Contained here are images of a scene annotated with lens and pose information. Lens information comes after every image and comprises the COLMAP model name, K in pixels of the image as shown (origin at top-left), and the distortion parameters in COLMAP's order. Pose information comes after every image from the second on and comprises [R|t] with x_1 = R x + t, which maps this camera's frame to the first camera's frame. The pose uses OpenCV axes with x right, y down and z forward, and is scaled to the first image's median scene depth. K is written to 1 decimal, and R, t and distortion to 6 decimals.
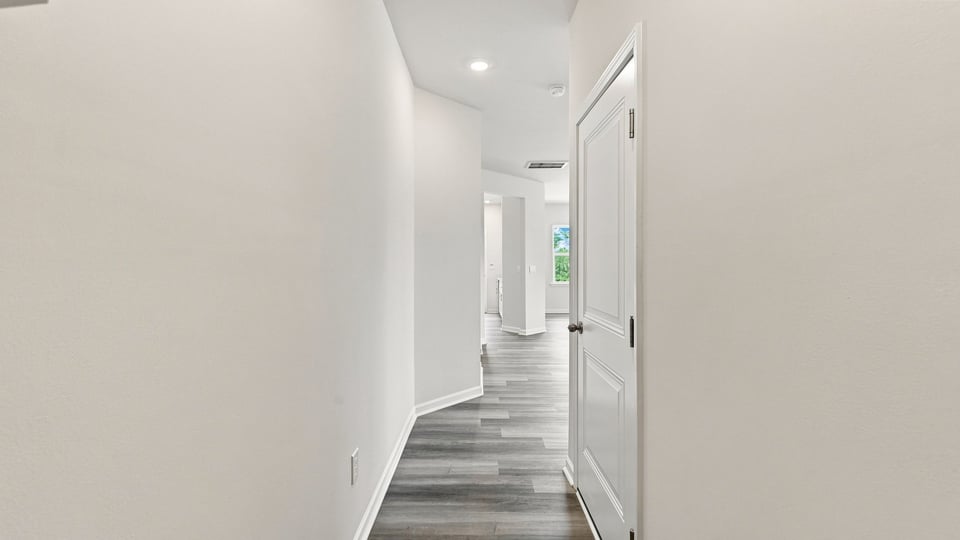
lens RADIAL K [[427.0, 0, 479.0], [0, 427.0, 261.8], [0, 0, 1]] dist [0.032296, -0.000343]
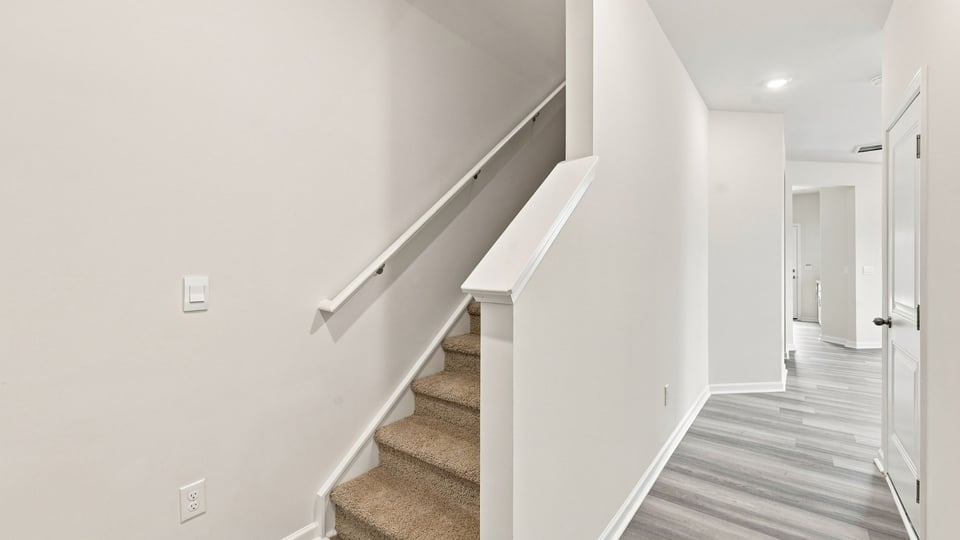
lens RADIAL K [[427.0, 0, 479.0], [0, 427.0, 261.8], [0, 0, 1]] dist [0.032296, -0.000343]
pose [[0.807889, 0.001599, -0.589332, 0.038780], [-0.001091, 0.999999, 0.001217, 0.002429], [0.589333, -0.000340, 0.807890, -0.328822]]
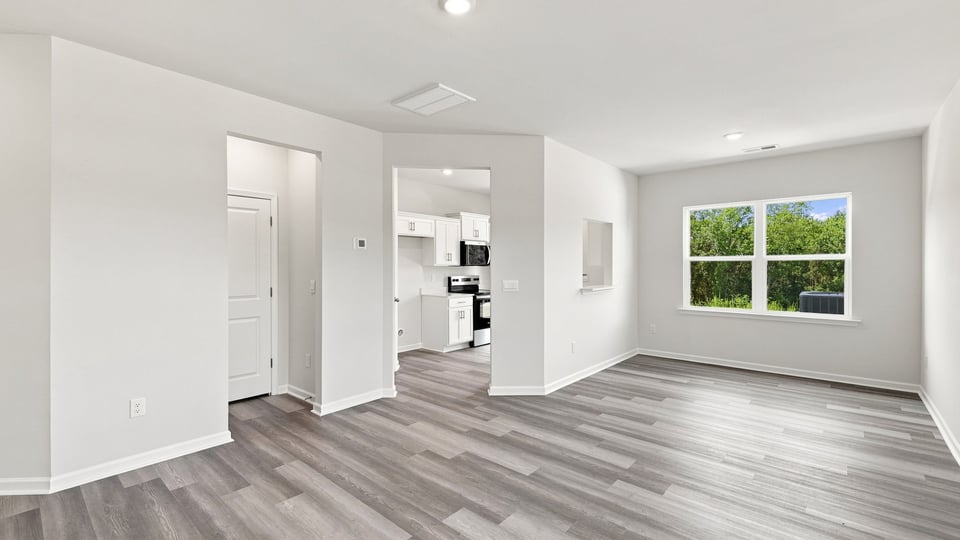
lens RADIAL K [[419.9, 0, 472.4], [0, 419.9, 264.6], [0, 0, 1]] dist [0.008887, -0.000109]
pose [[0.741808, 0.000453, -0.670612, 1.220163], [-0.001434, 0.999999, -0.000911, -0.030642], [0.670611, 0.001638, 0.741808, 1.323714]]
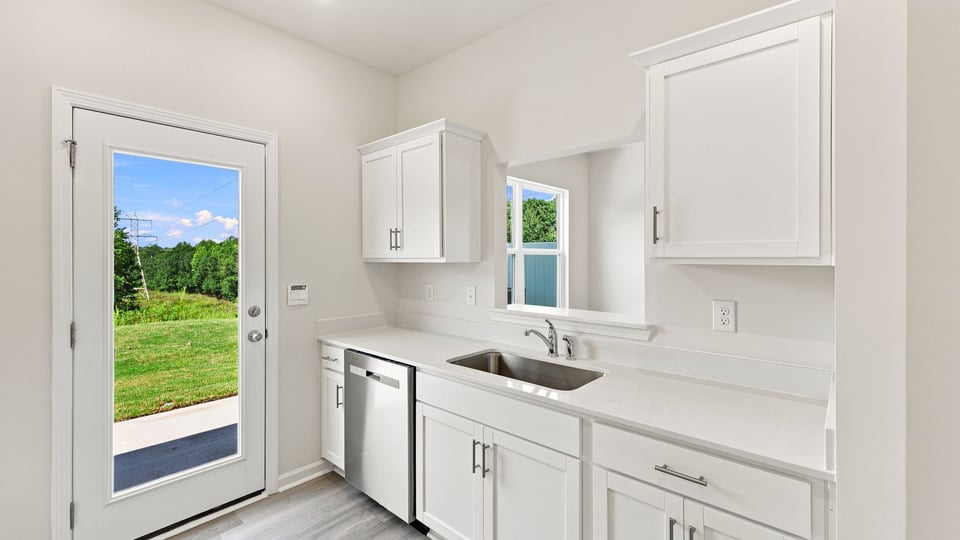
lens RADIAL K [[404.8, 0, 476.7], [0, 404.8, 260.7], [0, 0, 1]] dist [0.008357, -0.000275]
pose [[0.674930, -0.002555, 0.737877, -0.287838], [0.000347, 0.999995, 0.003145, -0.034083], [-0.737882, -0.001866, 0.674928, 2.685797]]
